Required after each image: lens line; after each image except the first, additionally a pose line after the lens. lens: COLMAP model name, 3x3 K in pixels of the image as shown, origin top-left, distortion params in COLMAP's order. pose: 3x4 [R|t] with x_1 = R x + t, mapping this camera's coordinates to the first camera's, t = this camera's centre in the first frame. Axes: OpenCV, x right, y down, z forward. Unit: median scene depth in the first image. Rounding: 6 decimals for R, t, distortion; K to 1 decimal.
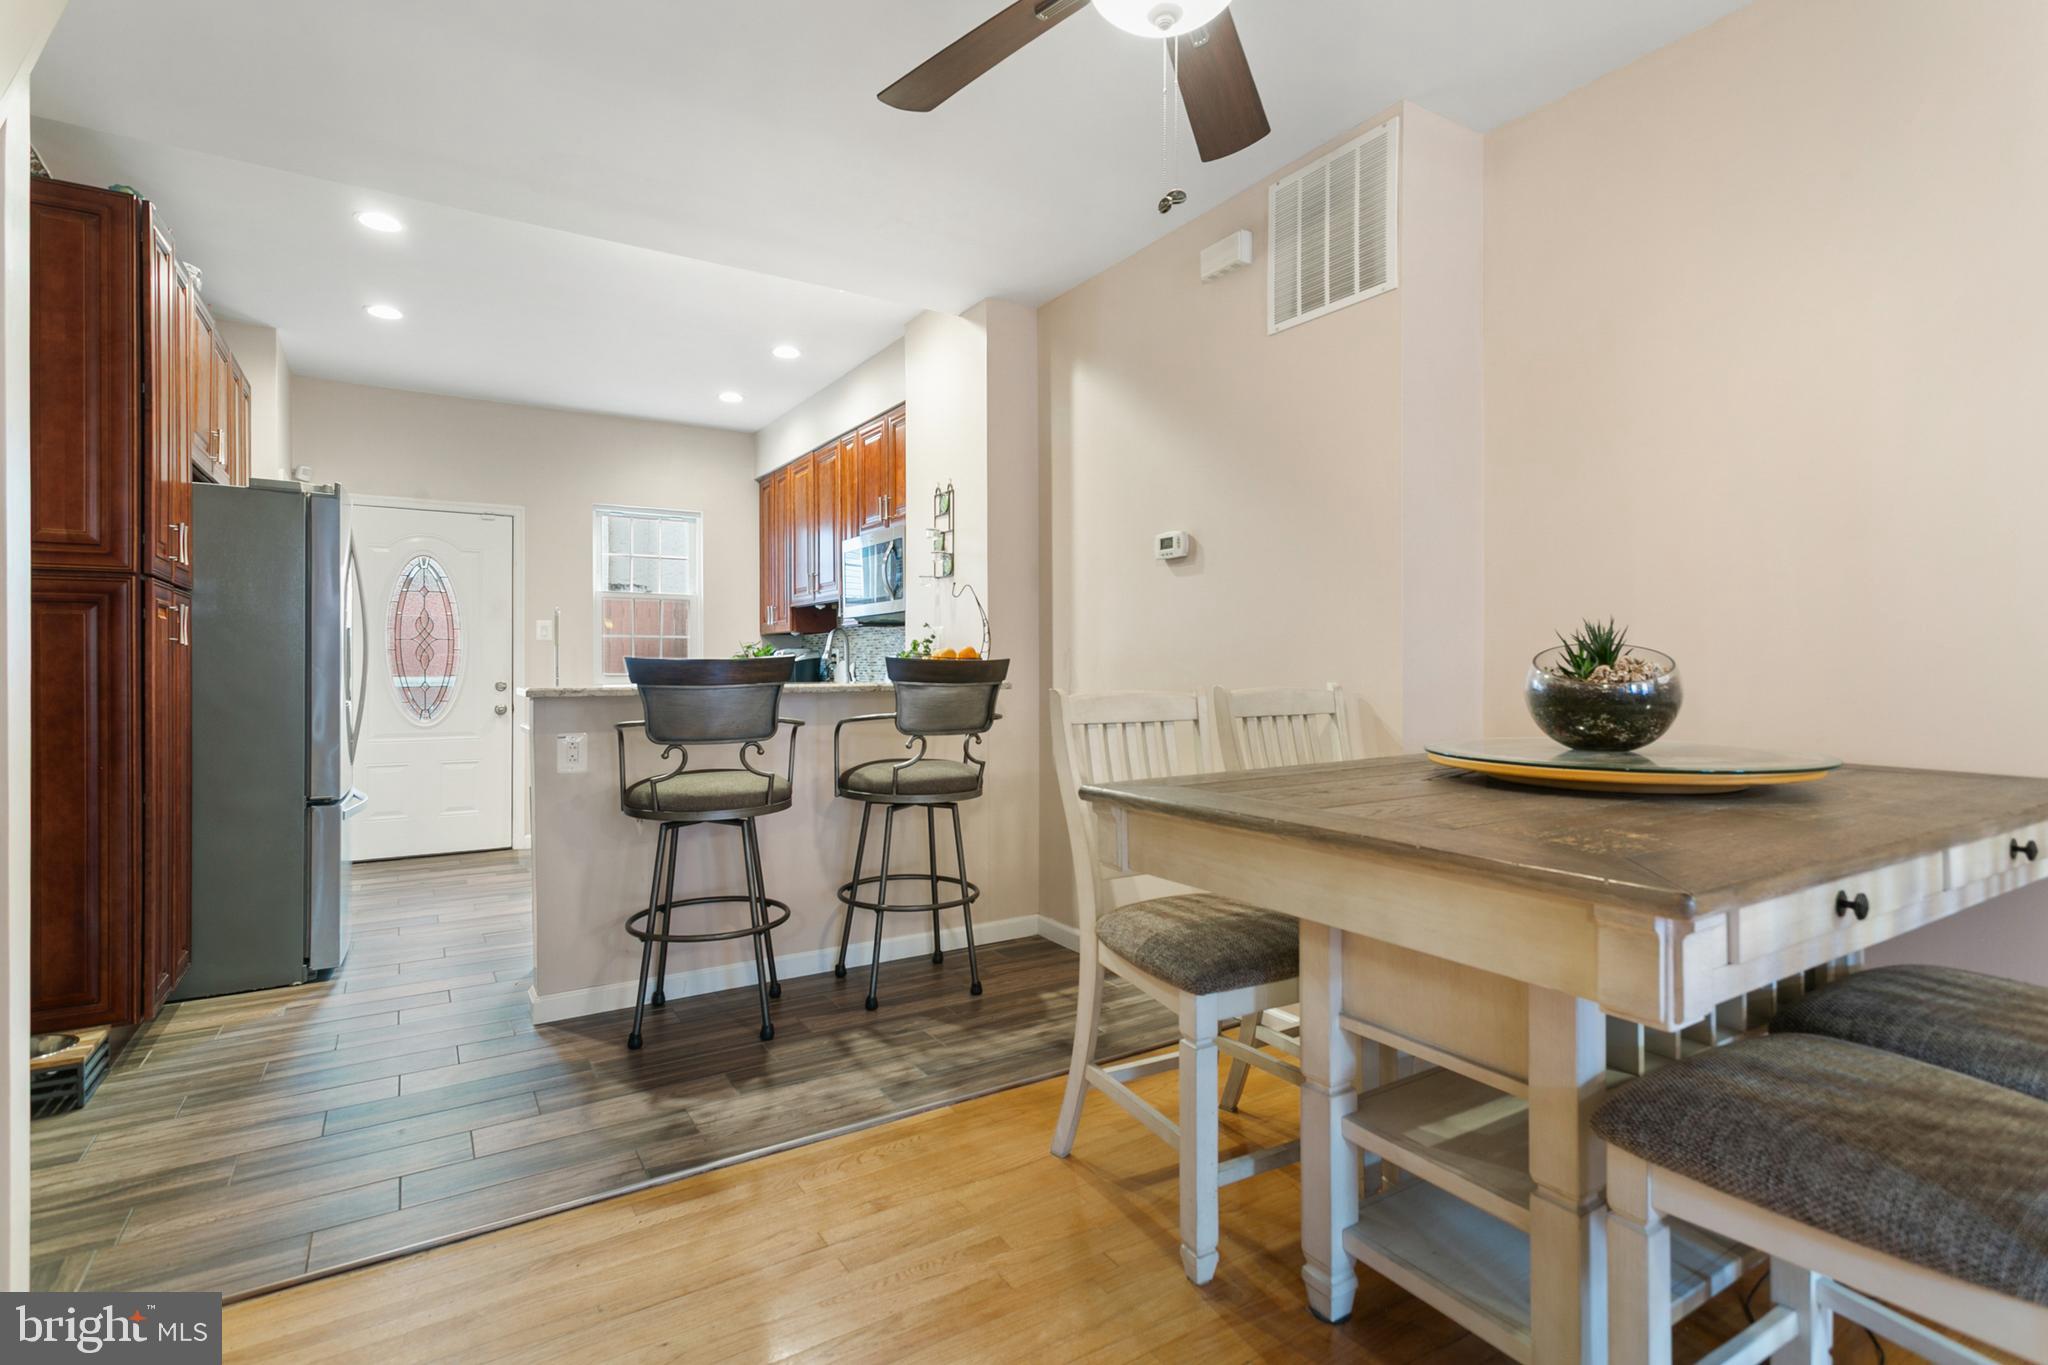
lens RADIAL K [[980.9, 0, 1018.6], [0, 980.9, 672.0], [0, 0, 1]] dist [0.006378, -0.000048]
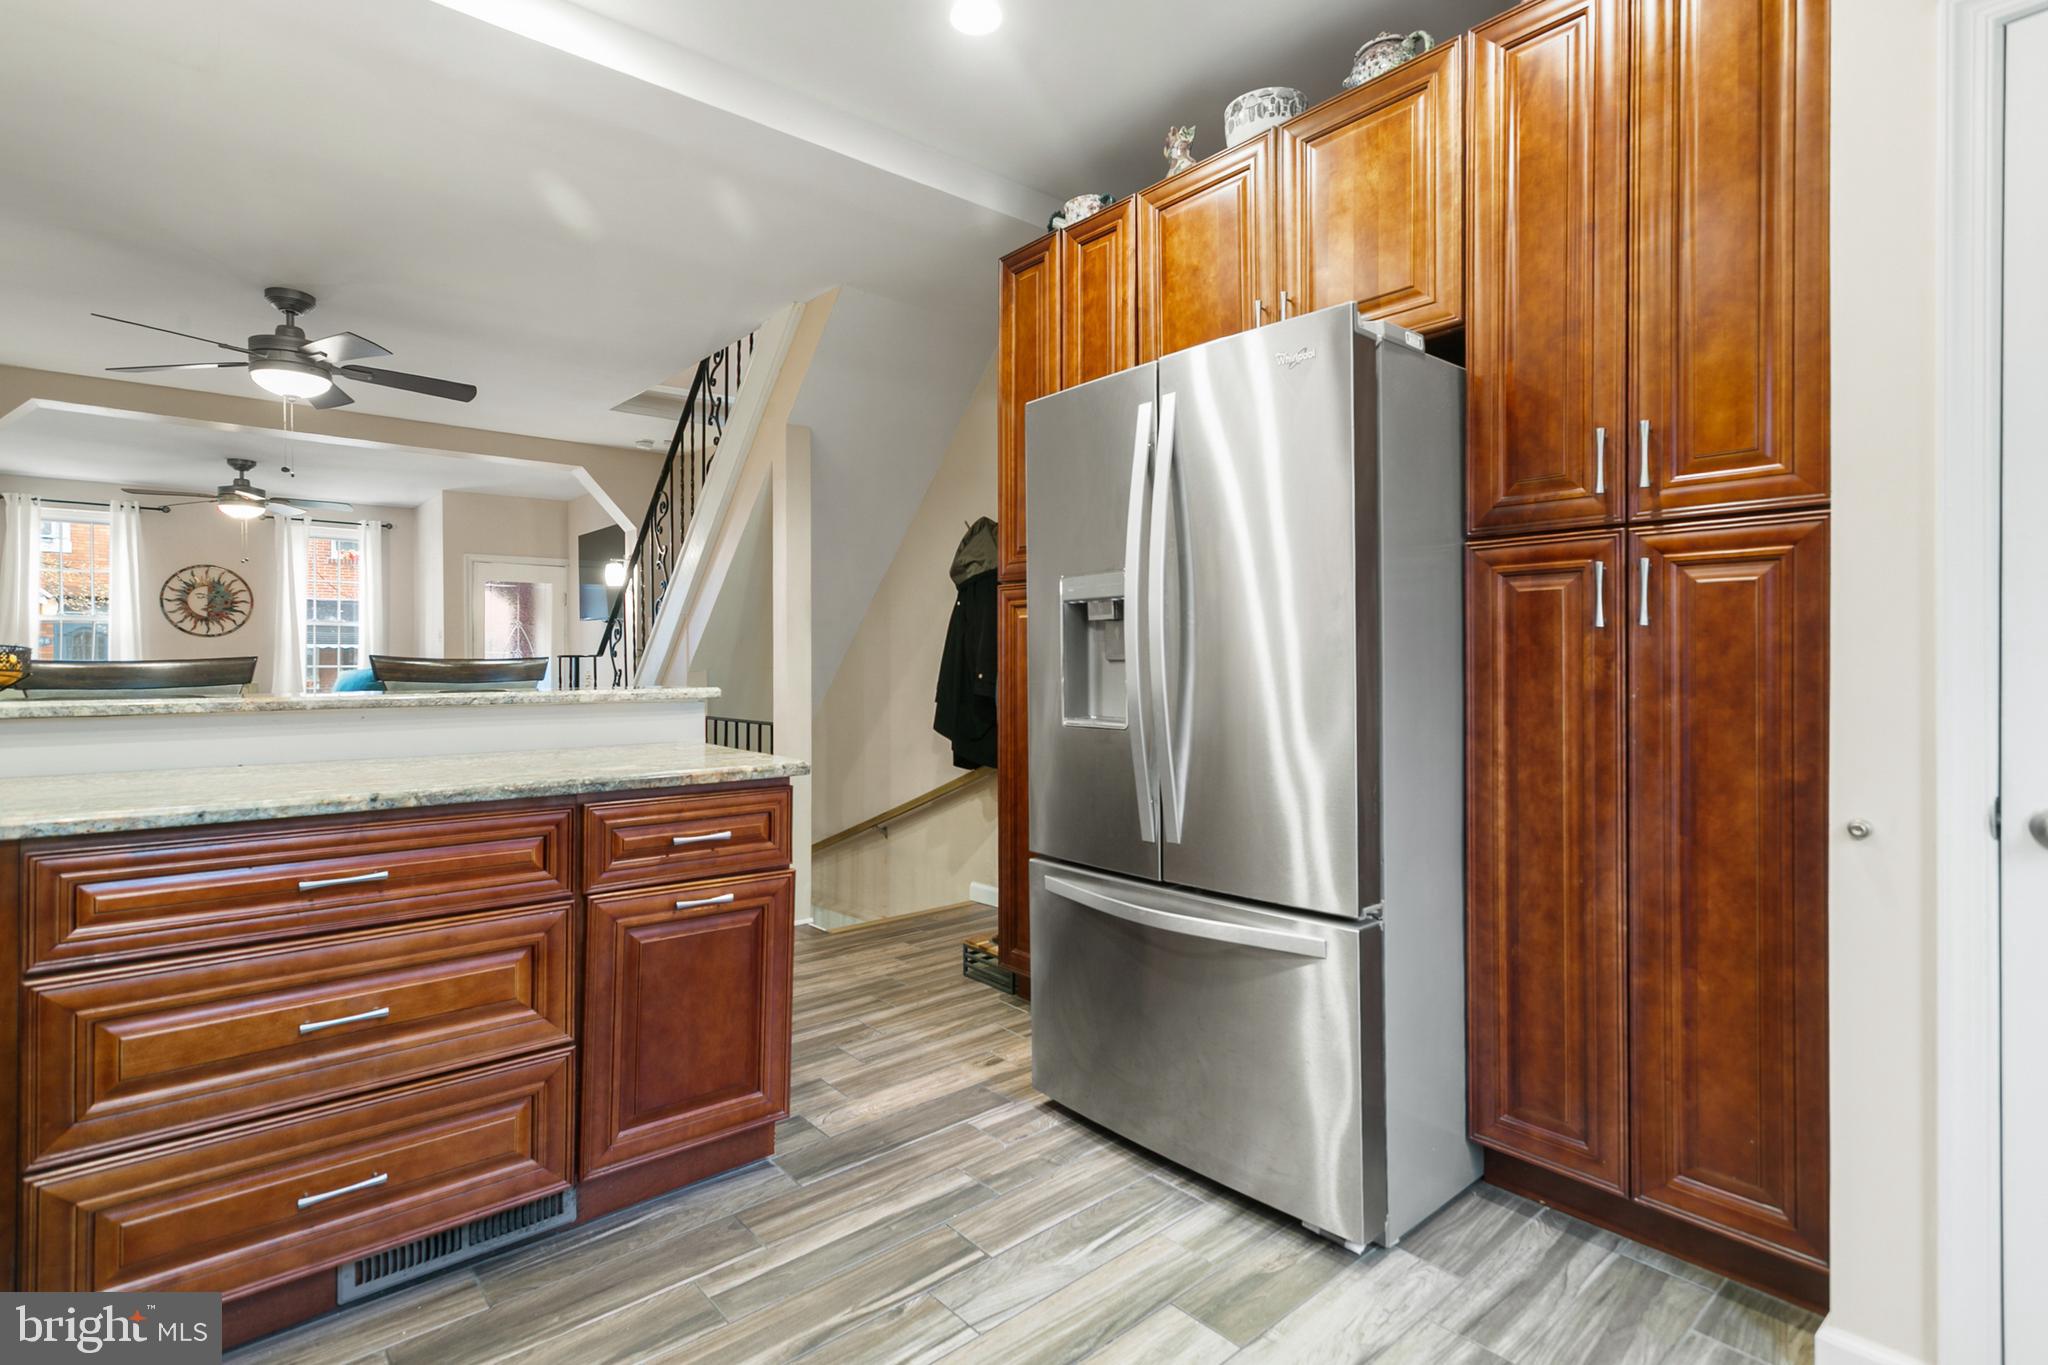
lens RADIAL K [[980.9, 0, 1027.1], [0, 980.9, 666.5], [0, 0, 1]] dist [0.006378, -0.000048]
pose [[-0.986733, 0.004247, -0.162294, -0.620739], [0.002350, 0.999927, 0.011878, -0.015442], [0.162332, 0.011339, -0.986671, 1.840908]]
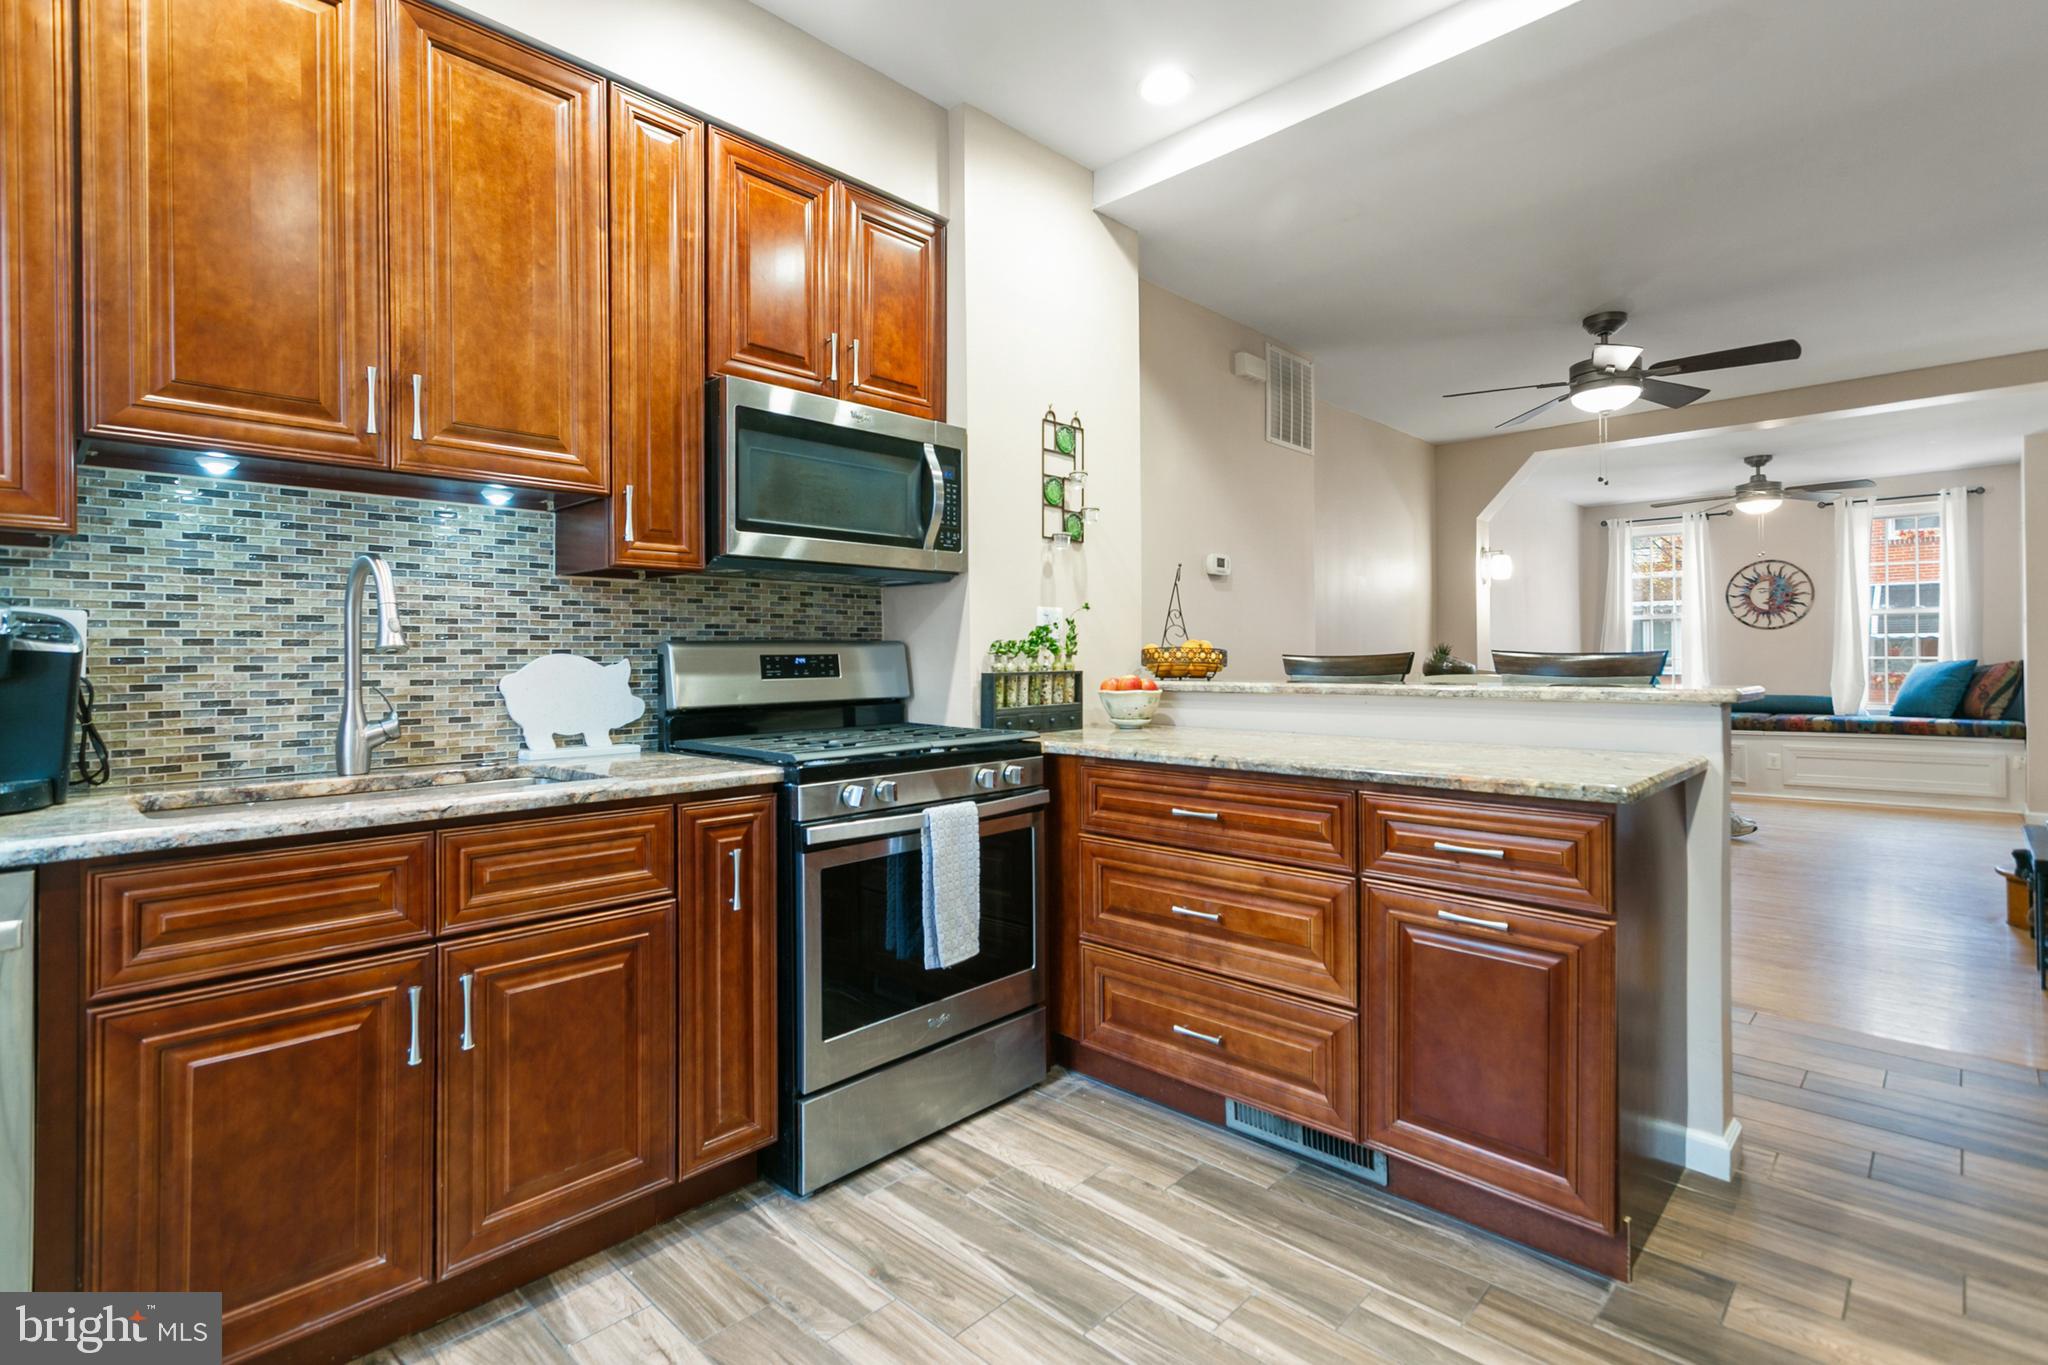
lens RADIAL K [[980.9, 0, 1005.6], [0, 980.9, 655.6], [0, 0, 1]] dist [0.006378, -0.000048]
pose [[-0.238395, 0.007016, 0.971143, -1.003217], [0.013163, 0.999905, -0.003993, -0.013883], [-0.971079, 0.011831, -0.238465, 1.593917]]
